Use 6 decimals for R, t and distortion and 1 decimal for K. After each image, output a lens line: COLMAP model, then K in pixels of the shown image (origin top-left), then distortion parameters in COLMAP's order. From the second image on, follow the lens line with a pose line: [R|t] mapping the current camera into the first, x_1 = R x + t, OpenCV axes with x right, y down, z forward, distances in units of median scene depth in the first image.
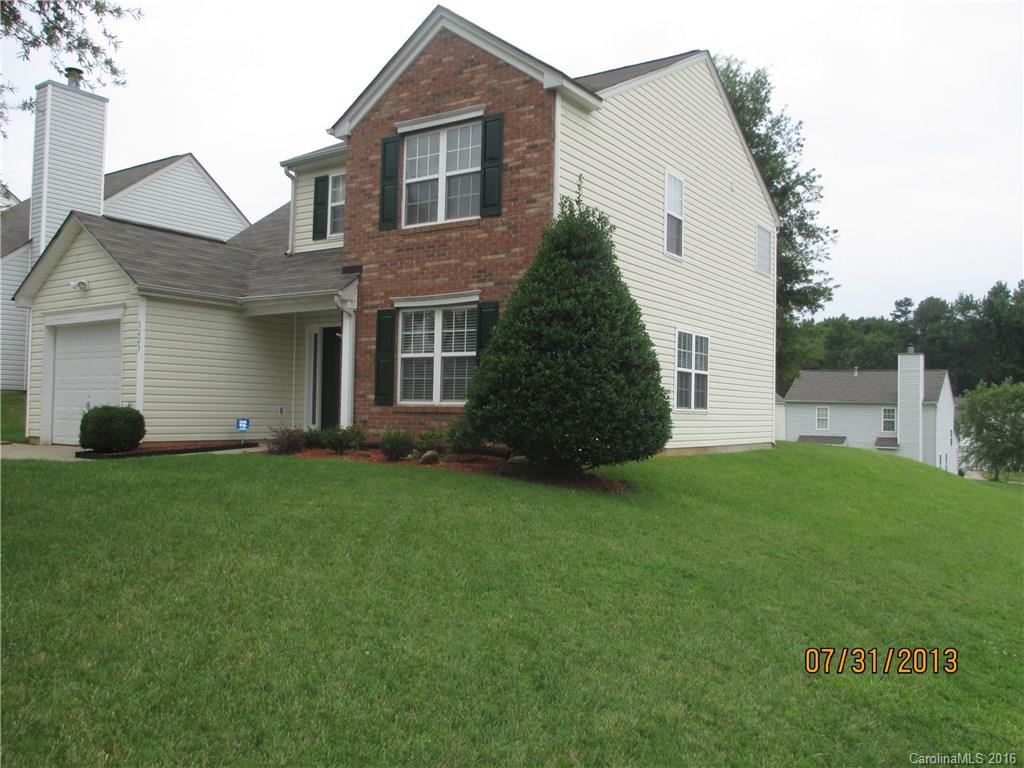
lens RADIAL K [[861.8, 0, 512.0], [0, 861.8, 384.0], [0, 0, 1]] dist [-0.065763, 0.050115]
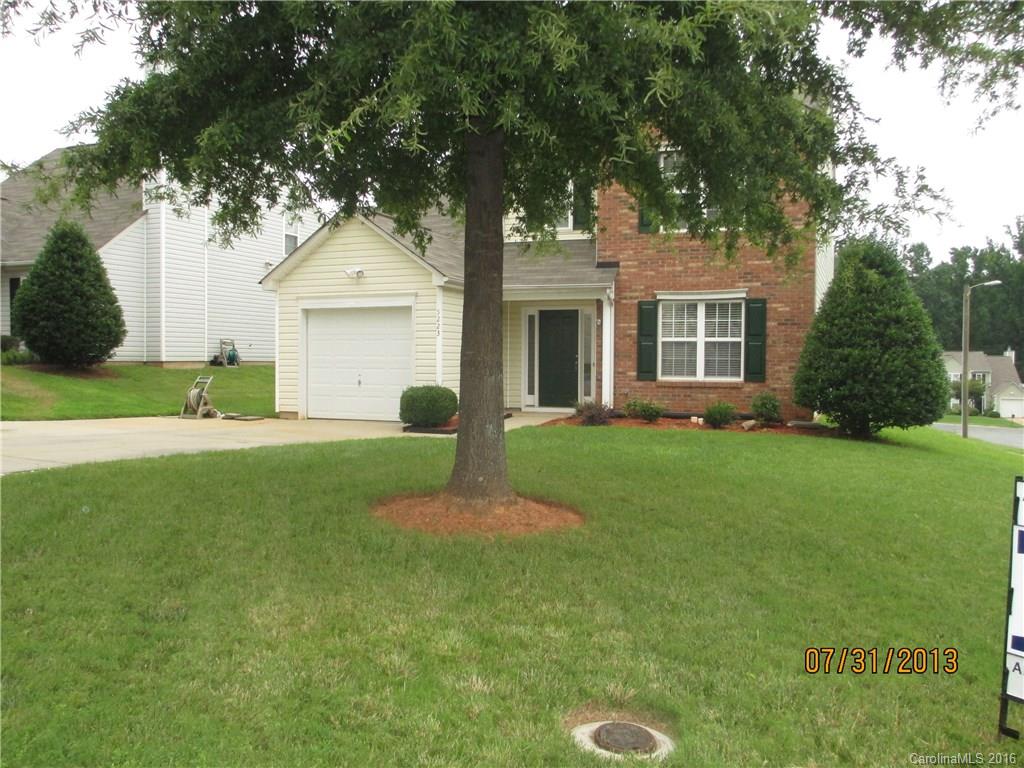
lens RADIAL K [[861.8, 0, 512.0], [0, 861.8, 384.0], [0, 0, 1]] dist [-0.065763, 0.050115]
pose [[0.977633, -0.015588, 0.209741, -0.591948], [0.002431, 0.998020, 0.062843, -0.047278], [-0.210305, -0.060927, 0.975735, -0.134662]]
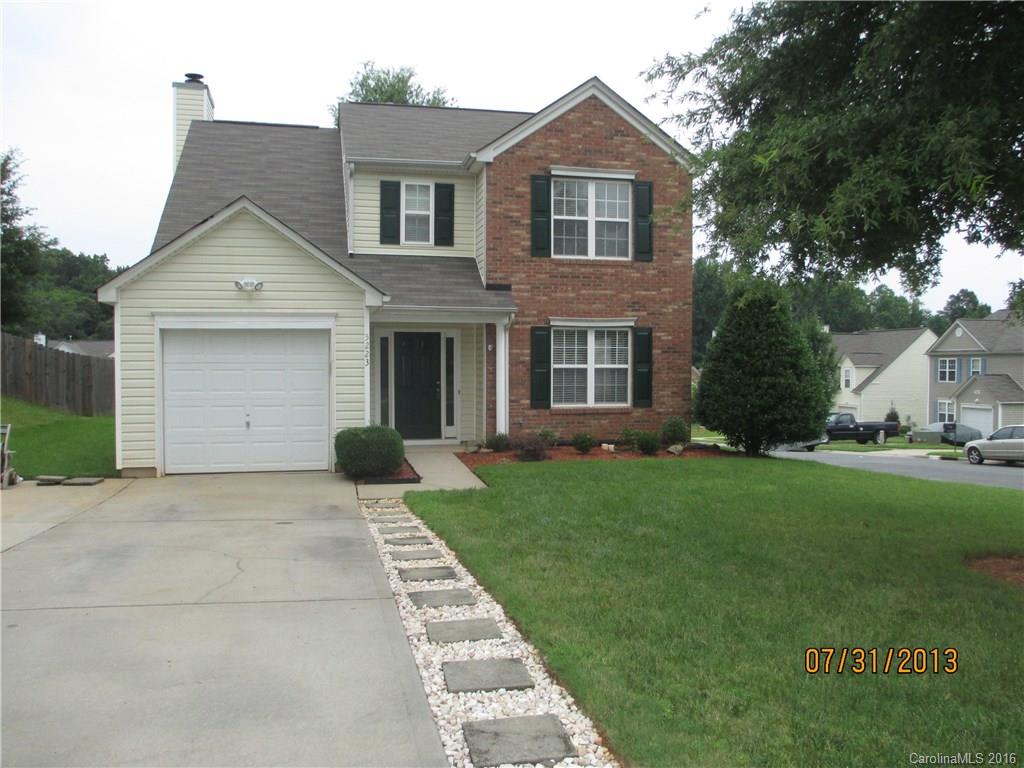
lens RADIAL K [[861.8, 0, 512.0], [0, 861.8, 384.0], [0, 0, 1]] dist [-0.065763, 0.050115]
pose [[0.681494, -0.034346, 0.731018, -1.042474], [-0.012588, 0.998200, 0.058635, -0.077850], [-0.731716, -0.049162, 0.679835, 0.237828]]
